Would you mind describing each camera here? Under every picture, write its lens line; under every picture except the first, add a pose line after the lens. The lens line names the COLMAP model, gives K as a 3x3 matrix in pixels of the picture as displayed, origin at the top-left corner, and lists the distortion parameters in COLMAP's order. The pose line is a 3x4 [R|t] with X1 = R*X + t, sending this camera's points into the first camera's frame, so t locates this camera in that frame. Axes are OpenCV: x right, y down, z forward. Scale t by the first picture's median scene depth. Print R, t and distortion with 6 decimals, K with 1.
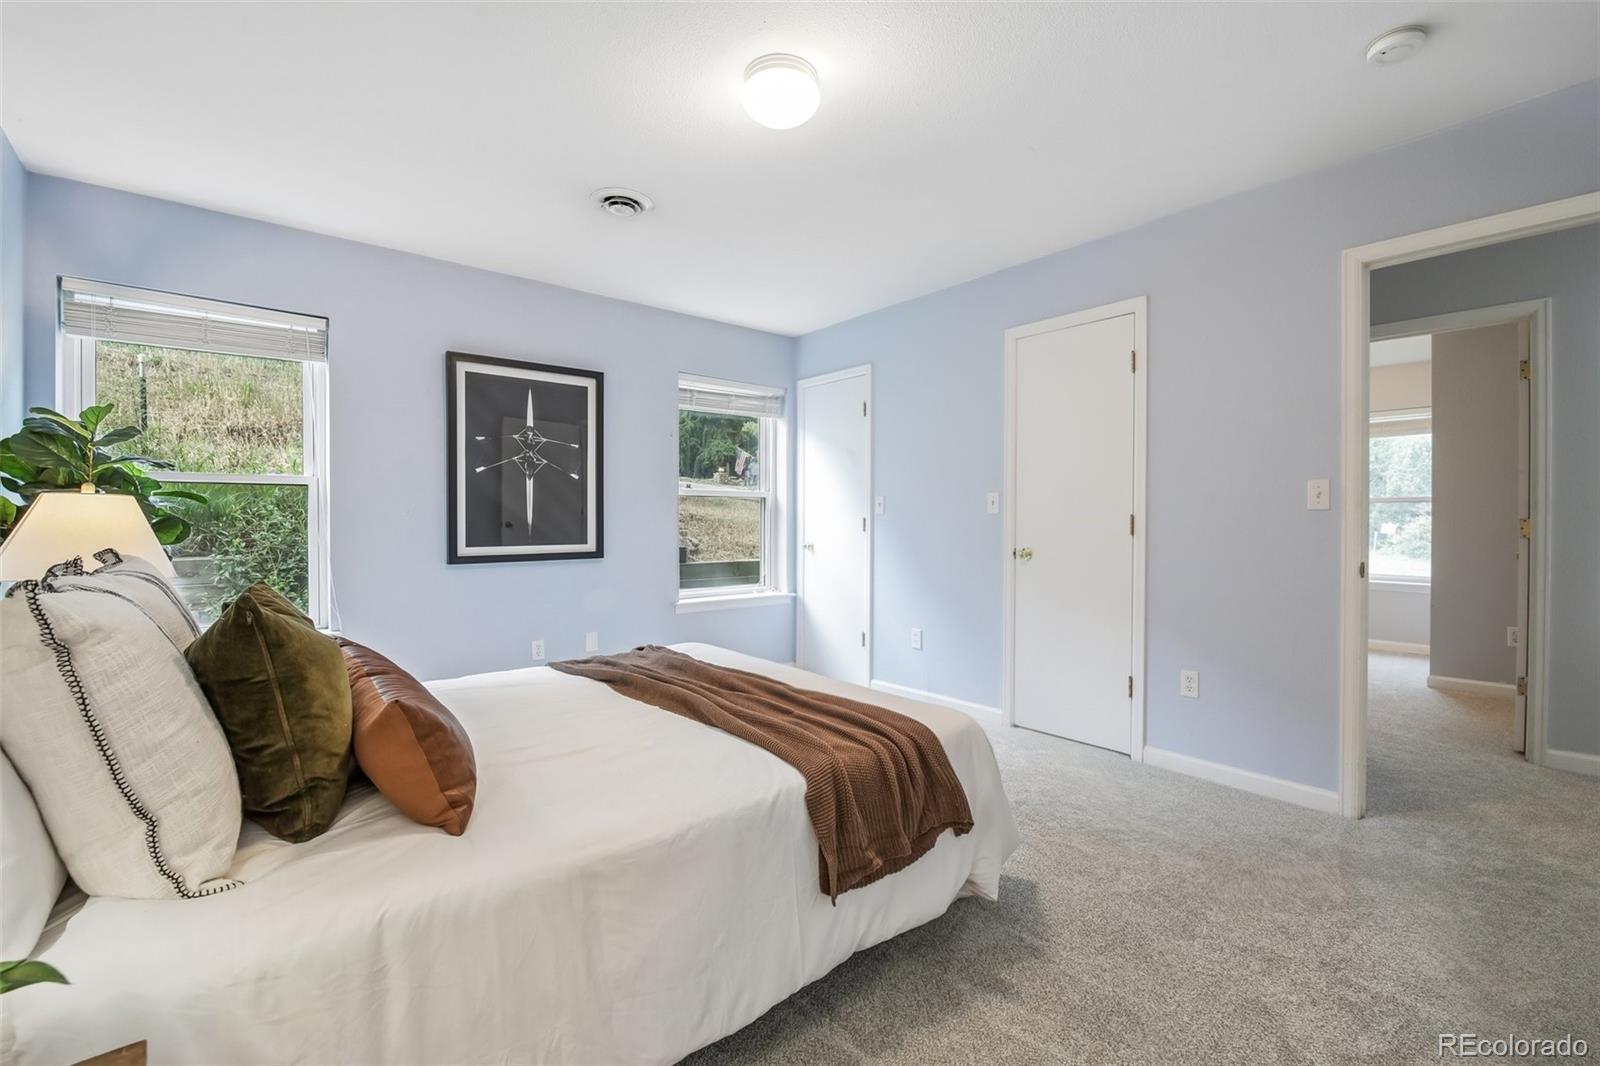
lens RADIAL K [[695.2, 0, 790.4], [0, 695.2, 529.5], [0, 0, 1]] dist [-0.001907, -0.001047]
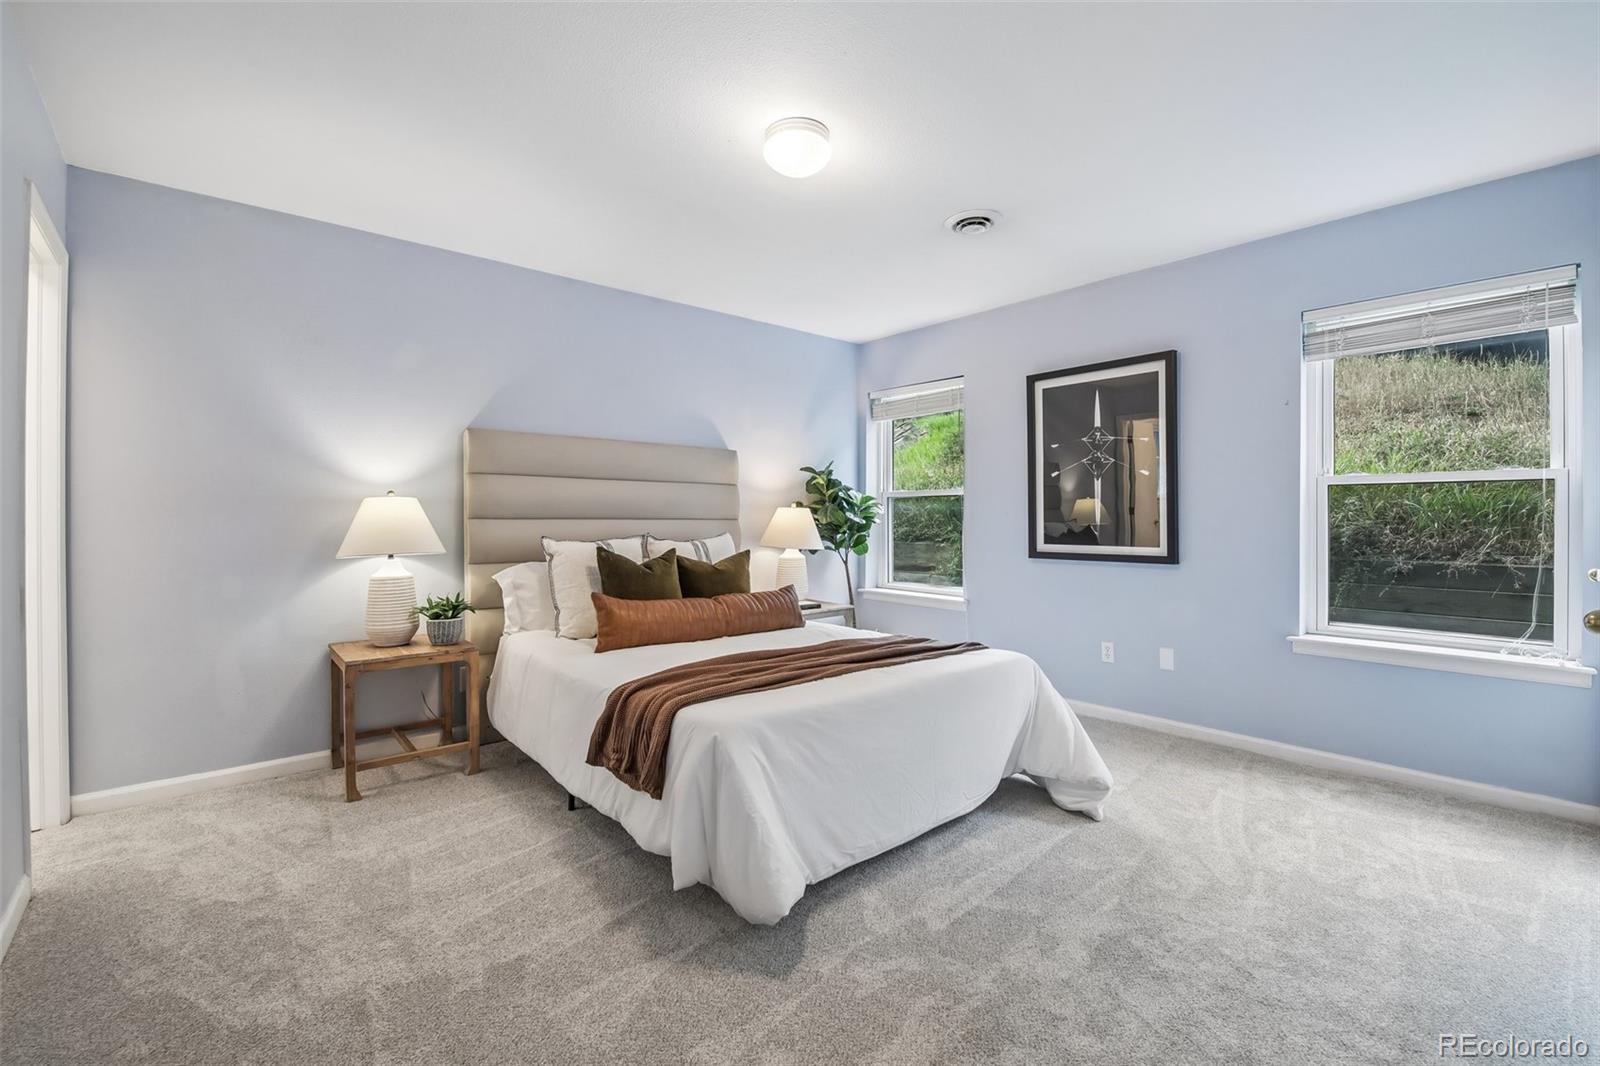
lens RADIAL K [[710.5, 0, 800.0], [0, 710.5, 519.6], [0, 0, 1]] dist [0.000286, -0.000114]
pose [[0.011342, -0.000650, -0.999935, 0.896137], [-0.015486, 0.999880, -0.000826, -0.009351], [0.999816, 0.015494, 0.011331, 0.771938]]
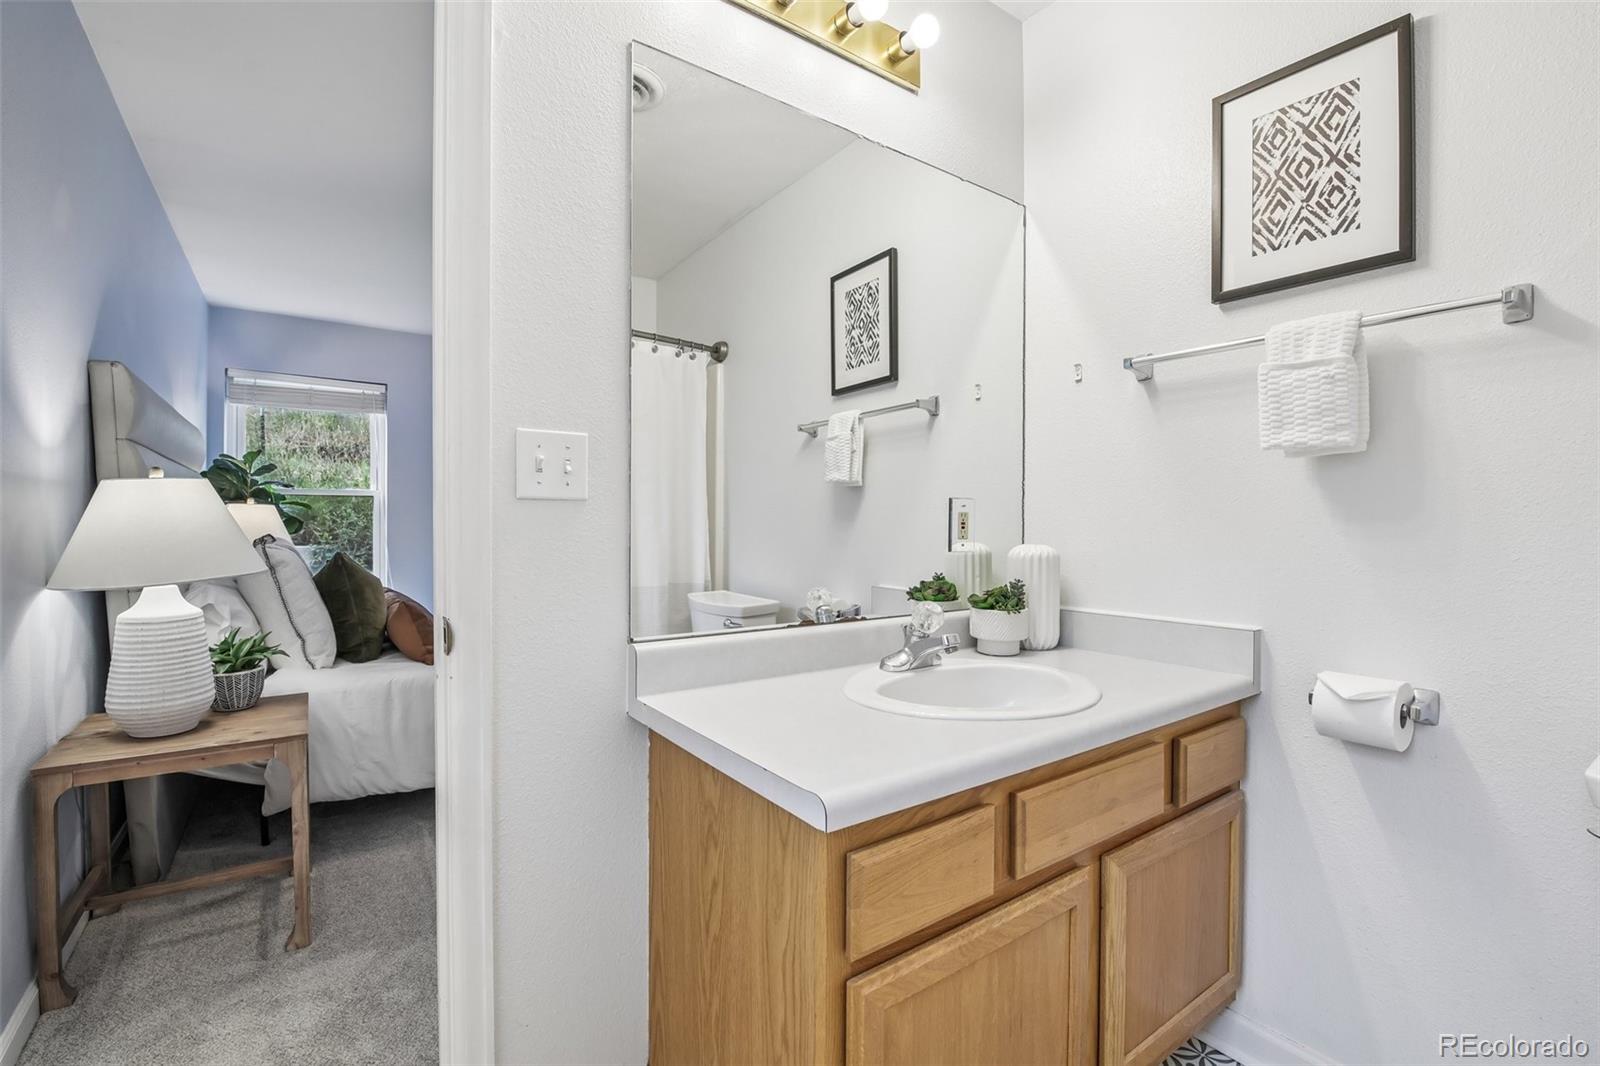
lens RADIAL K [[685.2, 0, 800.0], [0, 685.2, 533.0], [0, 0, 1]] dist [-0.019337, -0.000225]
pose [[0.998349, 0.005871, -0.057134, 0.366529], [-0.005818, 0.999982, 0.001091, 0.009215], [0.057140, -0.000757, 0.998366, -0.488214]]
